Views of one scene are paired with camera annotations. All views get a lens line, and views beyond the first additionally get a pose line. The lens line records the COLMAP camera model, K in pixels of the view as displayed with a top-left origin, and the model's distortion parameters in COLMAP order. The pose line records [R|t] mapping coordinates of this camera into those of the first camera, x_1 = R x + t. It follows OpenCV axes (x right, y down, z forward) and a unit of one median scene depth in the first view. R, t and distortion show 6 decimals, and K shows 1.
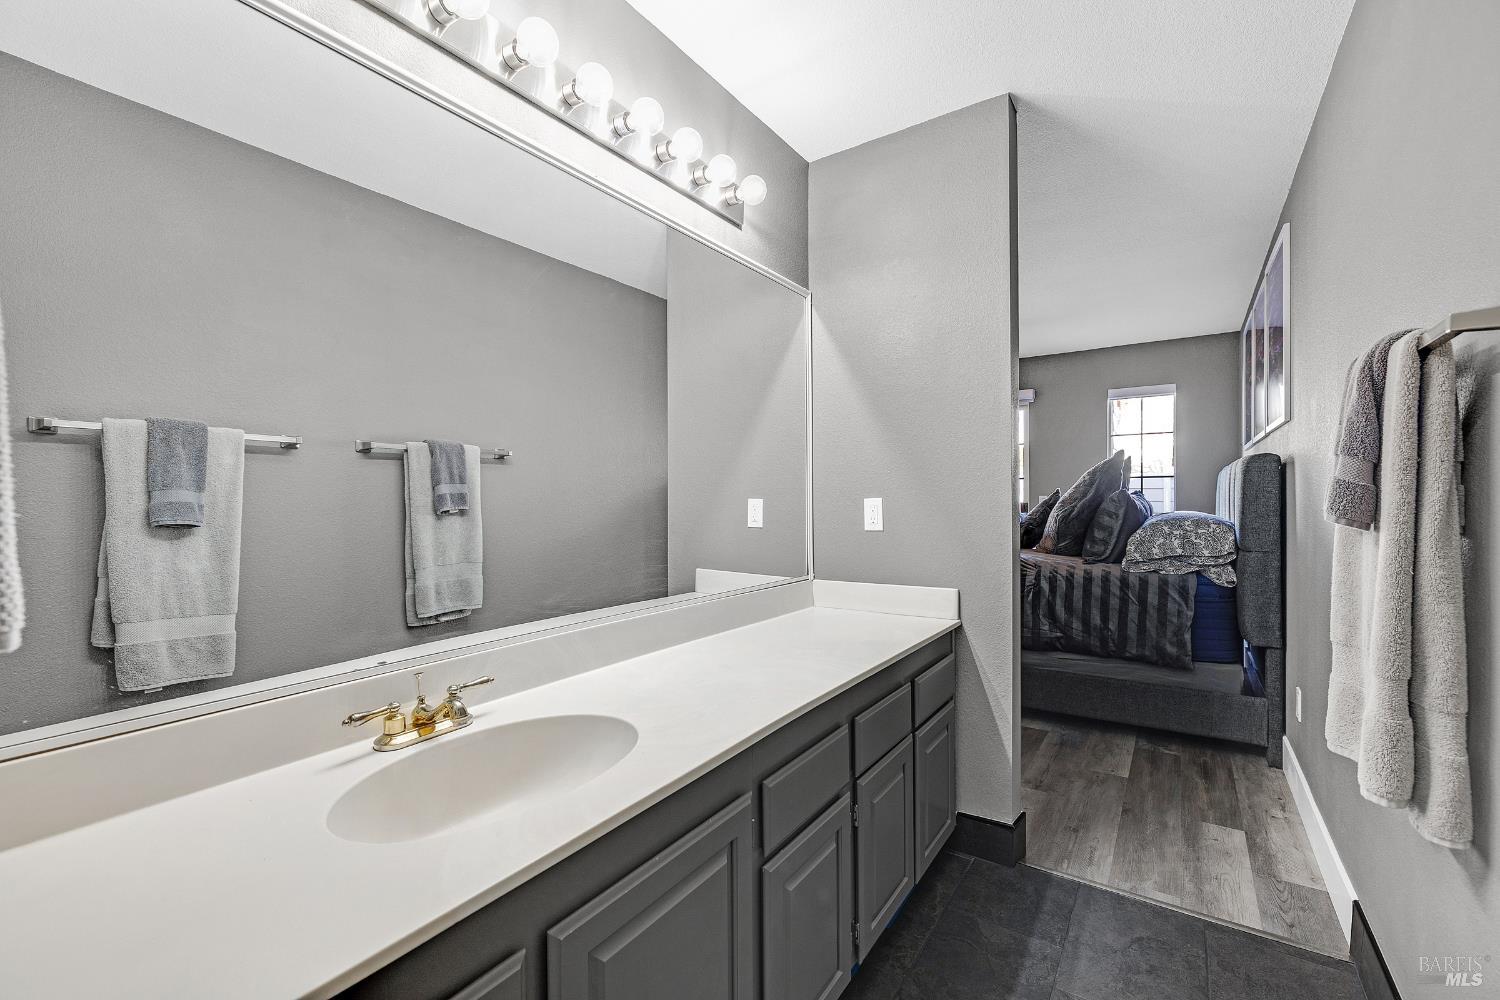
lens RADIAL K [[625.7, 0, 750.0], [0, 625.7, 500.0], [0, 0, 1]] dist [0.002346, 0.000352]
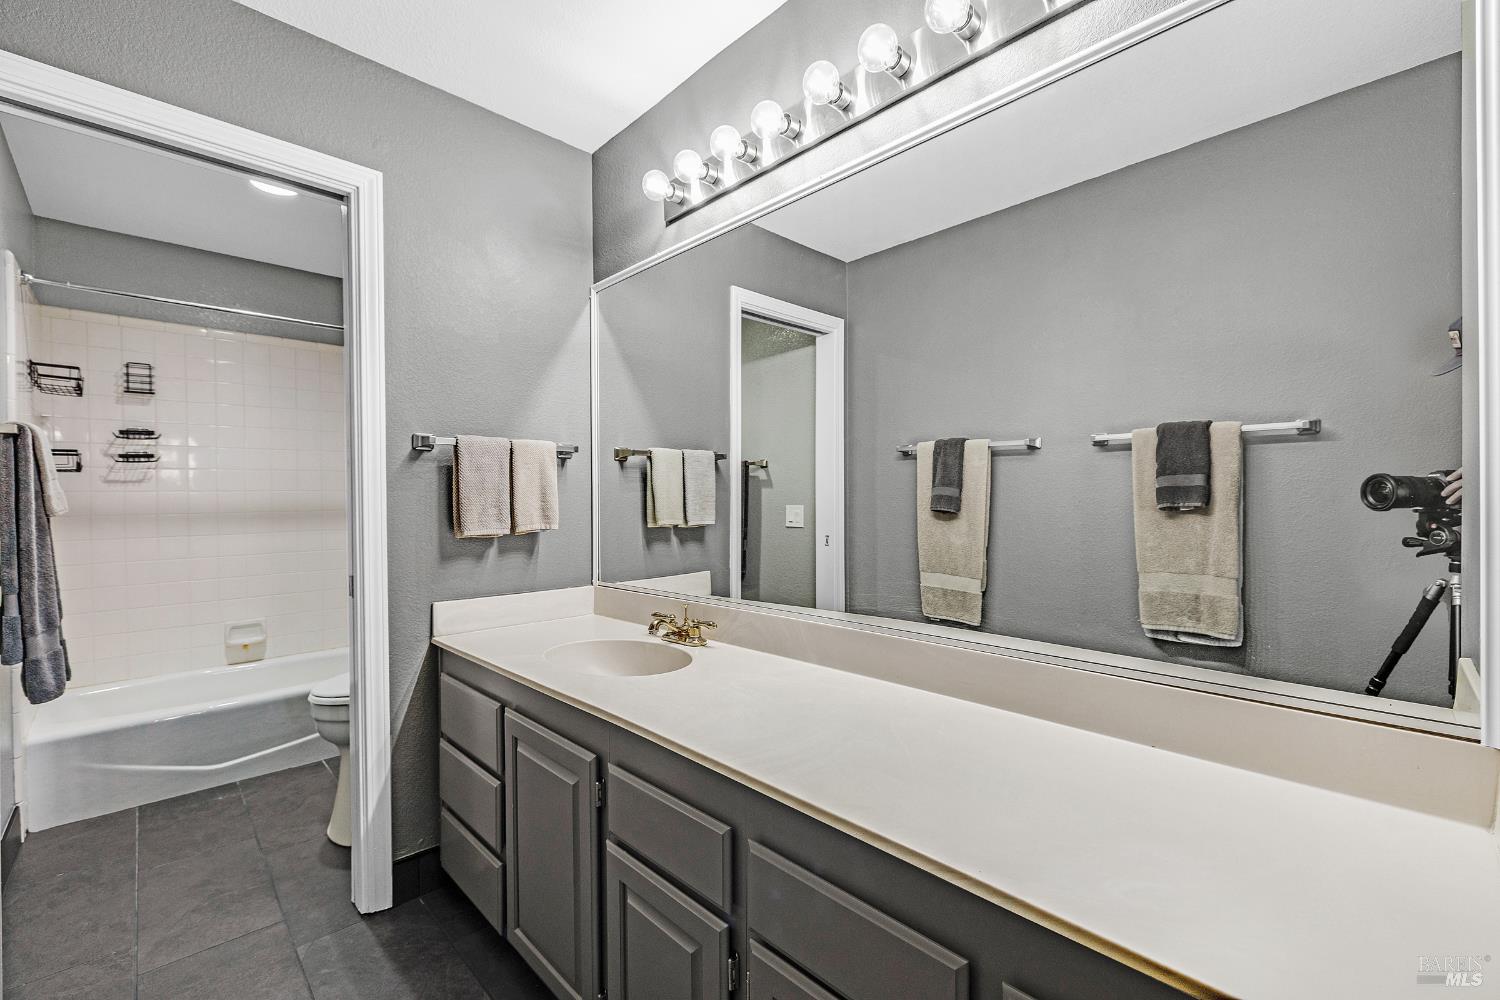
lens RADIAL K [[625.7, 0, 750.0], [0, 625.7, 500.0], [0, 0, 1]] dist [0.002346, 0.000352]
pose [[-0.195460, 0.019905, -0.980510, 0.807087], [0.005708, 0.999800, 0.019158, -0.021022], [0.980695, -0.001852, -0.195535, 1.132835]]
